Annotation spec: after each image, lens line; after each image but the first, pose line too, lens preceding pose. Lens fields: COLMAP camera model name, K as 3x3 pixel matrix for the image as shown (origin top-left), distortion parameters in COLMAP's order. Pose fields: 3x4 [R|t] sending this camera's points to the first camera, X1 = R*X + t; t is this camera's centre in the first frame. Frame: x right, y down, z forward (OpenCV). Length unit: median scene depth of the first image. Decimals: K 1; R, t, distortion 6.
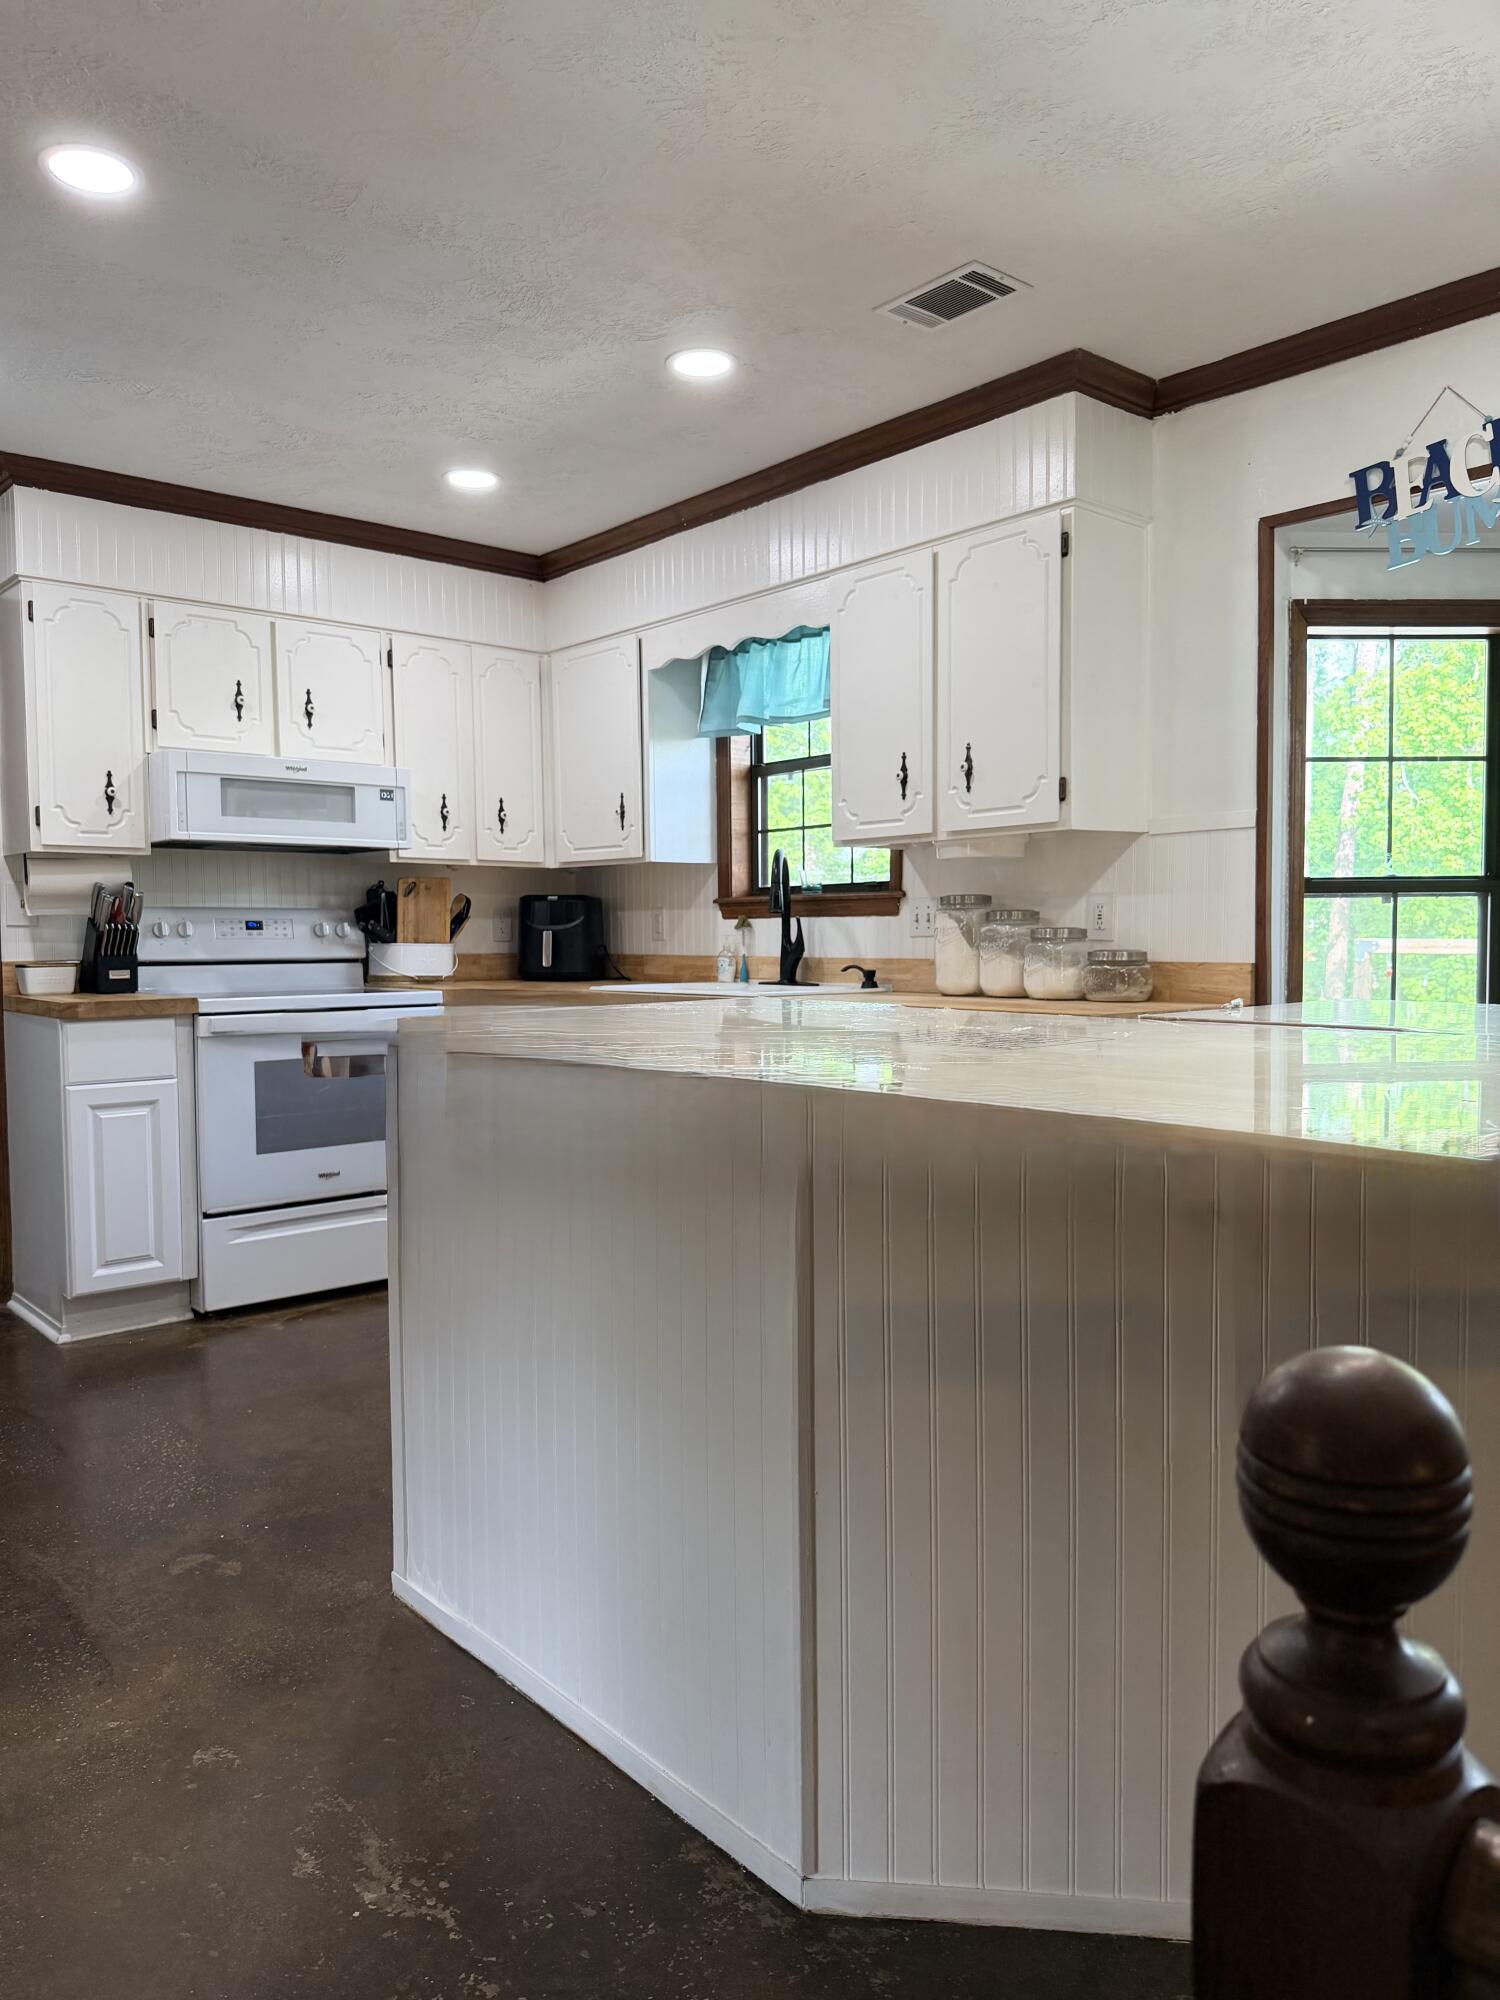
lens RADIAL K [[1423.3, 0, 750.0], [0, 1423.3, 1000.0], [0, 0, 1]] dist [0.142734, -0.194936]
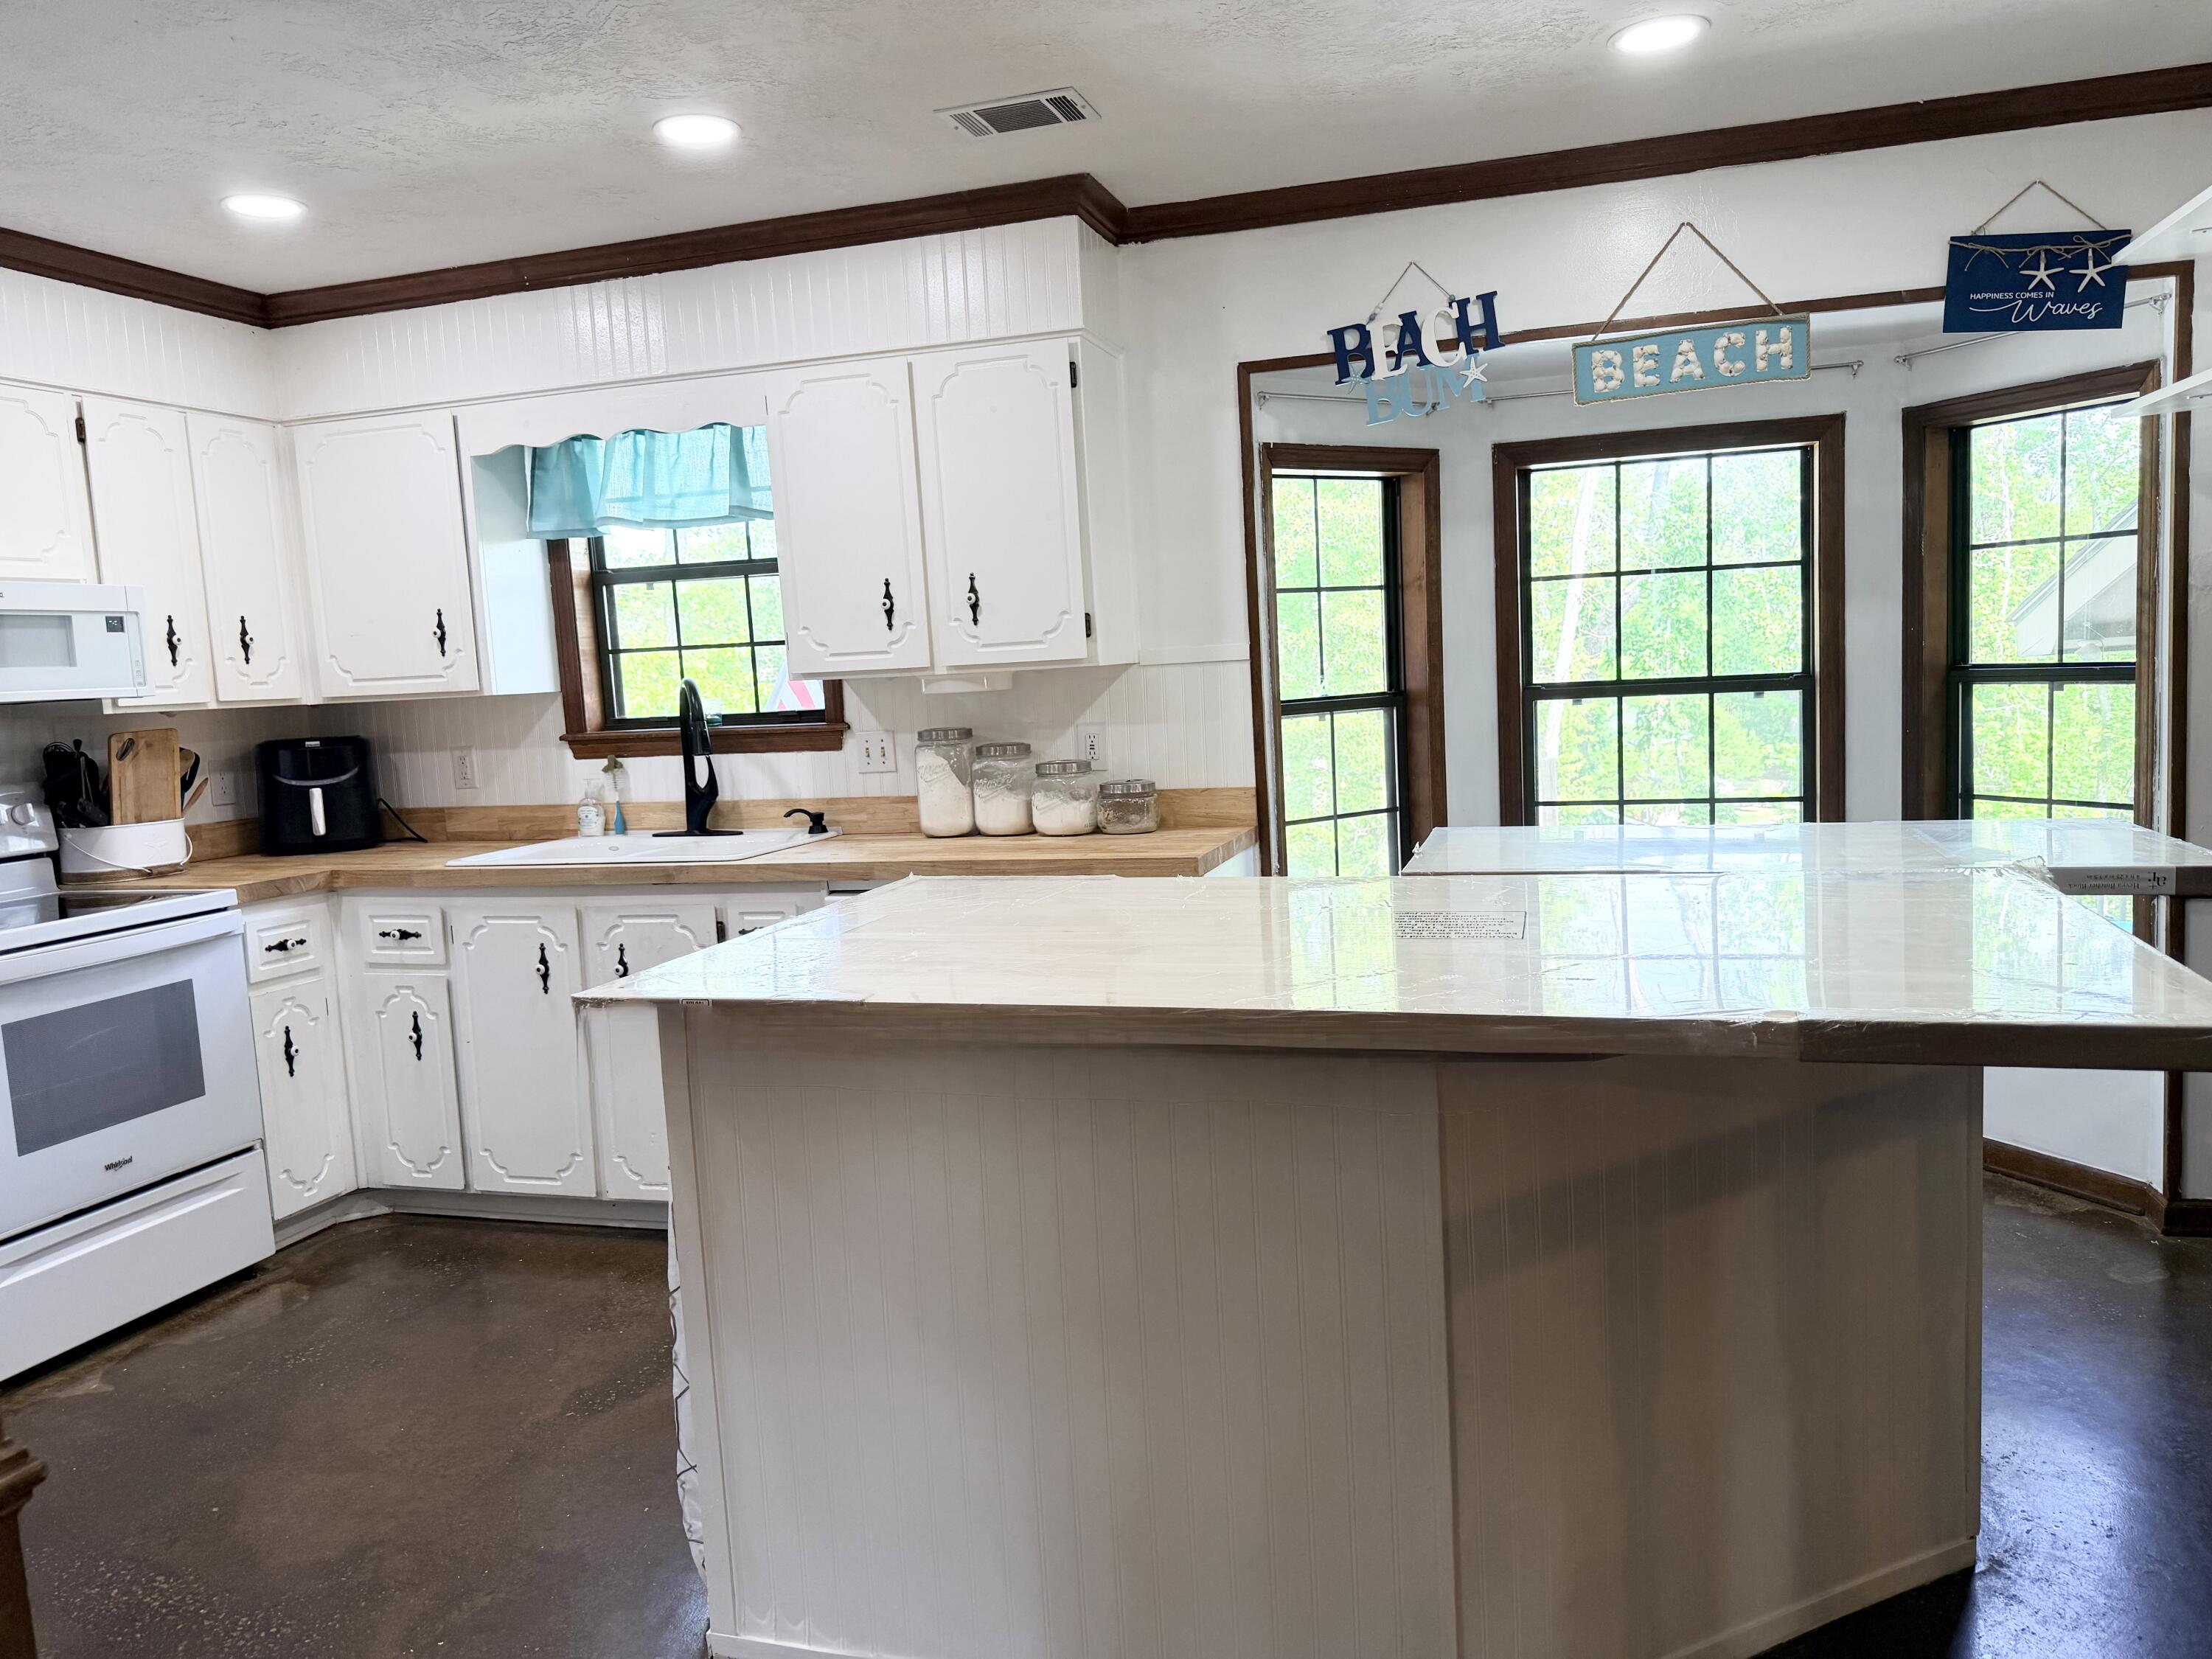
lens RADIAL K [[1574.2, 0, 1106.0], [0, 1574.2, 829.5], [0, 0, 1]] dist [0.142734, -0.194936]
pose [[0.846260, -0.093712, 0.524463, -0.284094], [0.071585, 0.995483, 0.062368, -0.059687], [-0.527939, -0.015236, 0.849146, 0.060273]]
